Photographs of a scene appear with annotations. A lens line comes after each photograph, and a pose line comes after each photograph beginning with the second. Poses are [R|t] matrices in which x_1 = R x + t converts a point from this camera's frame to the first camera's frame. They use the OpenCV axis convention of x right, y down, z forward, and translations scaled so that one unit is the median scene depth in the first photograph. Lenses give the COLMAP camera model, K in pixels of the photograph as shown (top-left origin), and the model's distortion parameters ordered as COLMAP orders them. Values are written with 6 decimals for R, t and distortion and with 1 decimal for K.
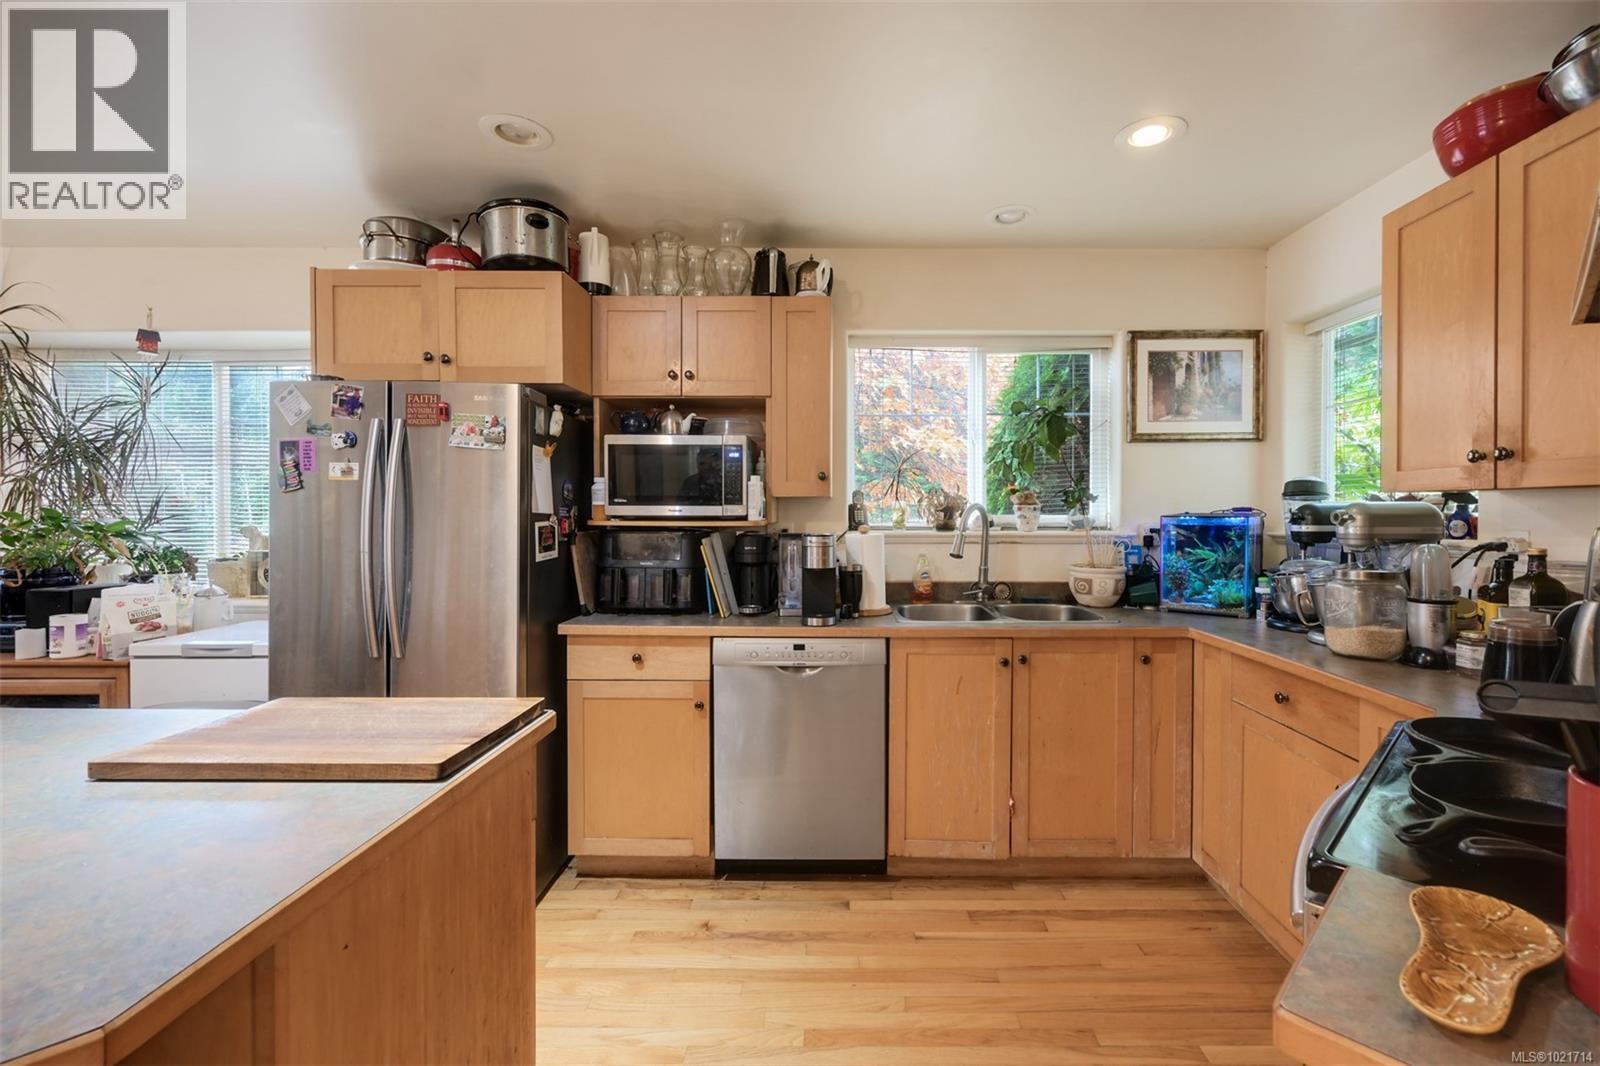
lens RADIAL K [[694.6, 0, 838.1], [0, 694.6, 514.6], [0, 0, 1]] dist [-0.001570, -0.000196]
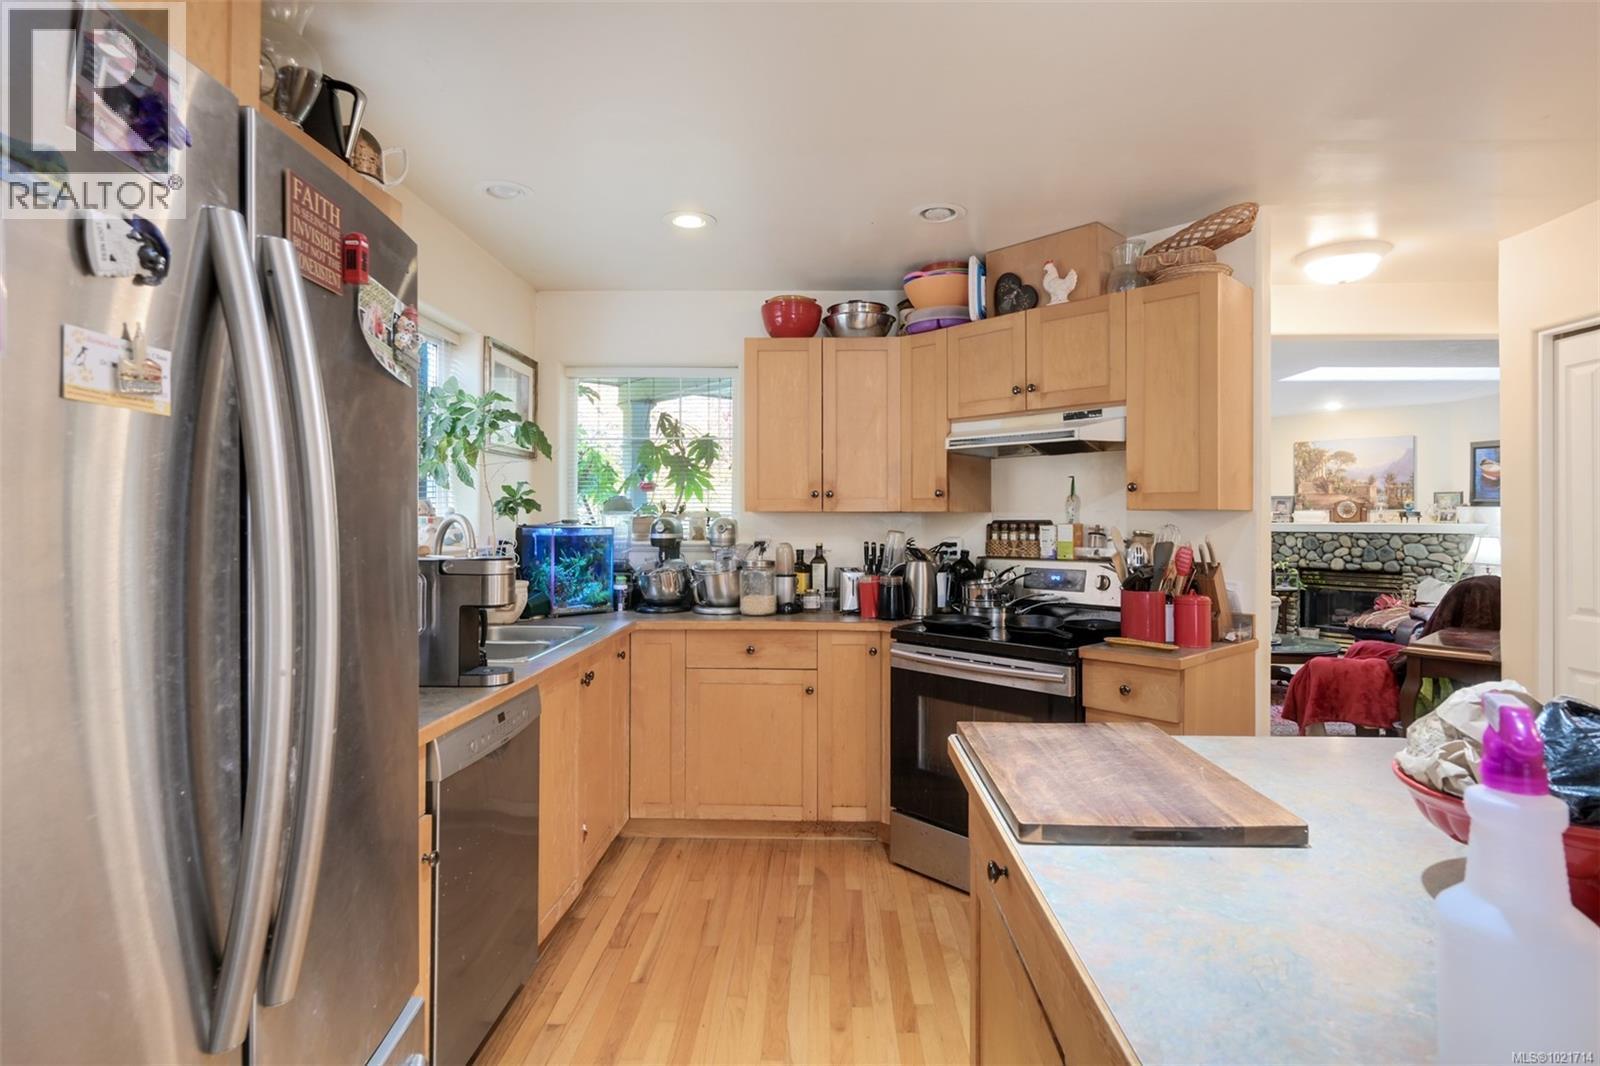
lens RADIAL K [[823.9, 0, 804.0], [0, 823.9, 516.4], [0, 0, 1]] dist [-0.000363, -0.000013]
pose [[0.027762, 0.003619, 0.999608, -0.931876], [0.005151, 0.999980, -0.003764, -0.011004], [-0.999601, 0.005254, 0.027743, 0.699763]]
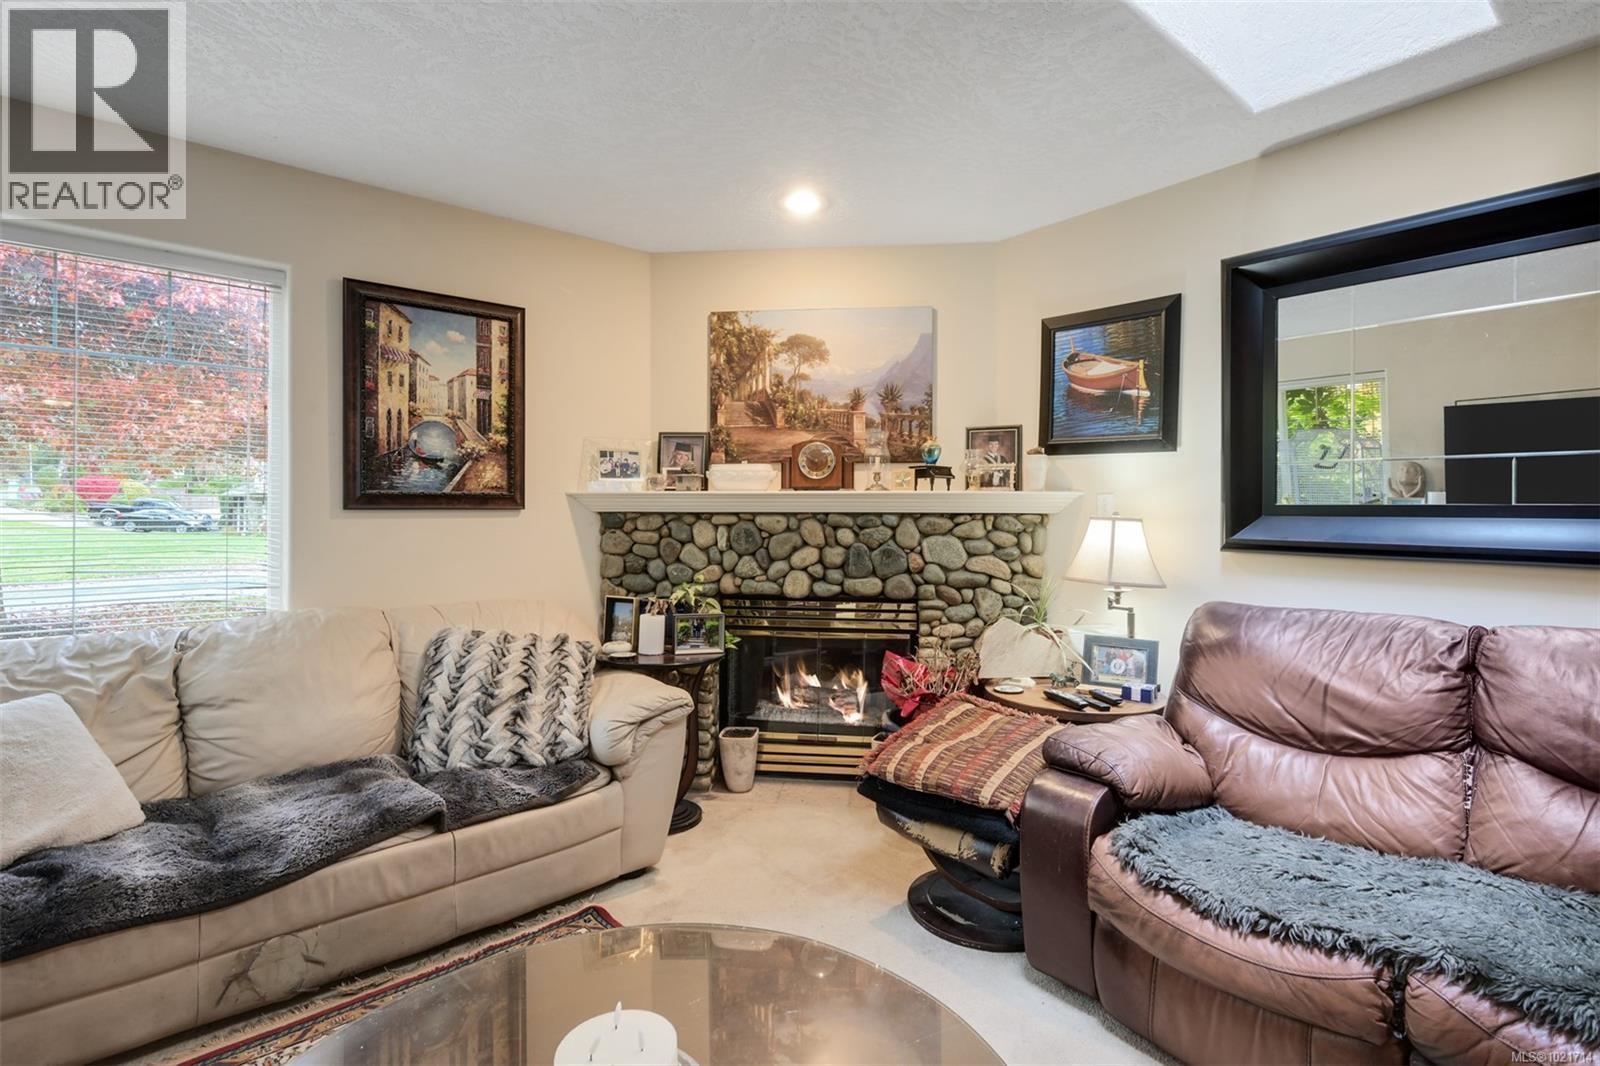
lens RADIAL K [[732.8, 0, 797.4], [0, 732.8, 509.7], [0, 0, 1]] dist [-0.000446, -0.000024]
pose [[-0.642556, -0.002648, 0.766234, 1.585402], [0.002386, 0.999982, 0.005457, 0.042288], [-0.766235, 0.005335, -0.642538, -0.589233]]
